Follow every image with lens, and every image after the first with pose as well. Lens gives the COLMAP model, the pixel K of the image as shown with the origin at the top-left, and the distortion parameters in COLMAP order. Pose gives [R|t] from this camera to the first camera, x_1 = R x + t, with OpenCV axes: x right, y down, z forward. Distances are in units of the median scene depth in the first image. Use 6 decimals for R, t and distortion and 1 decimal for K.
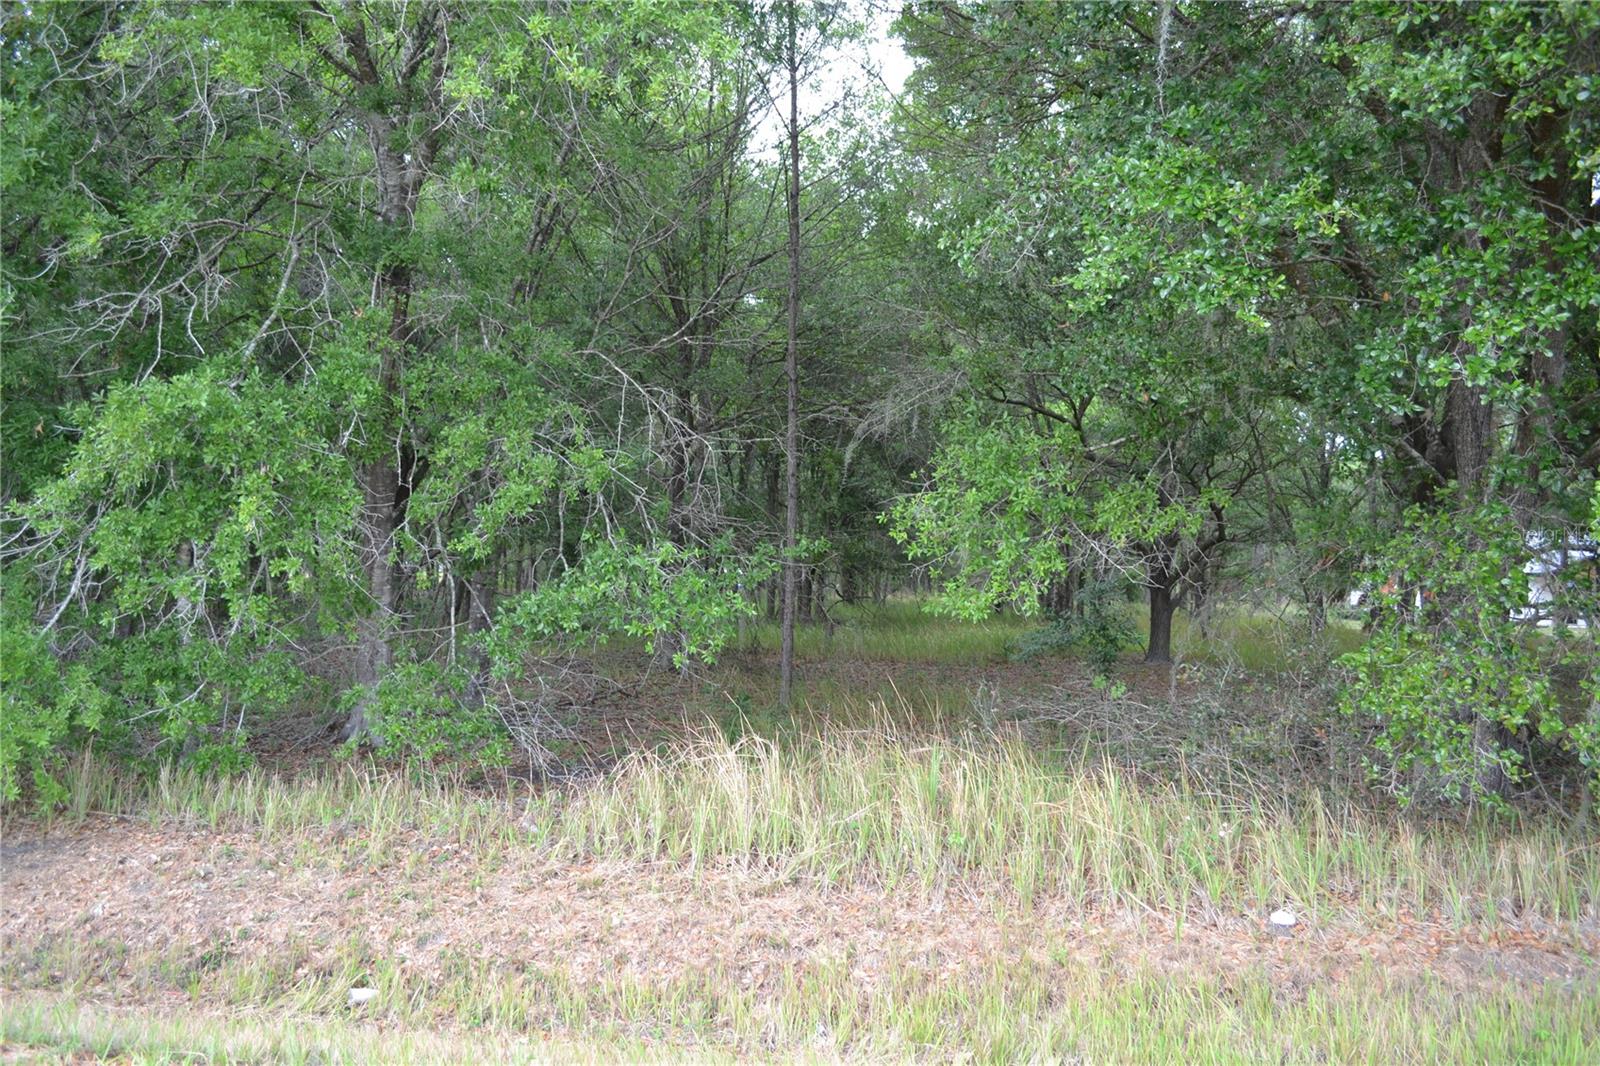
lens RADIAL K [[1299.5, 0, 782.3], [0, 1299.5, 516.0], [0, 0, 1]] dist [-0.073066, 0.002702]
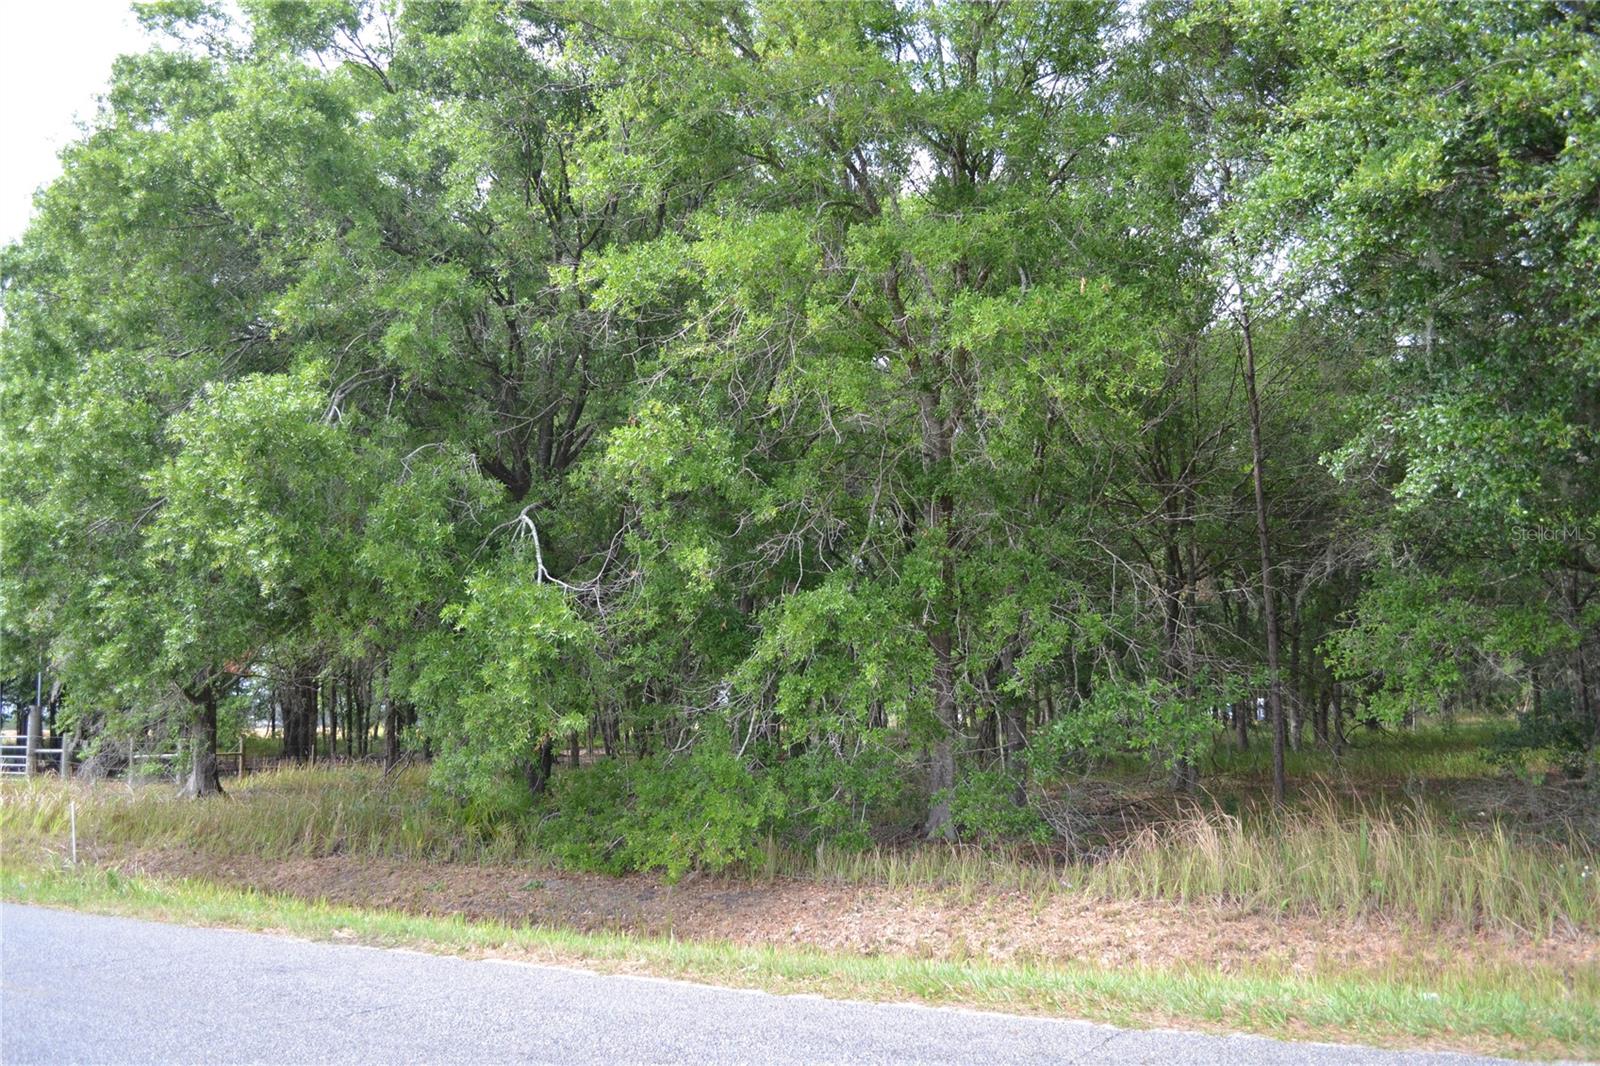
lens RADIAL K [[1299.5, 0, 782.3], [0, 1299.5, 516.0], [0, 0, 1]] dist [-0.073066, 0.002702]
pose [[0.923060, -0.094656, -0.372829, 0.086121], [0.053572, 0.991439, -0.119078, -0.009910], [0.380908, 0.089943, 0.920228, -0.487955]]
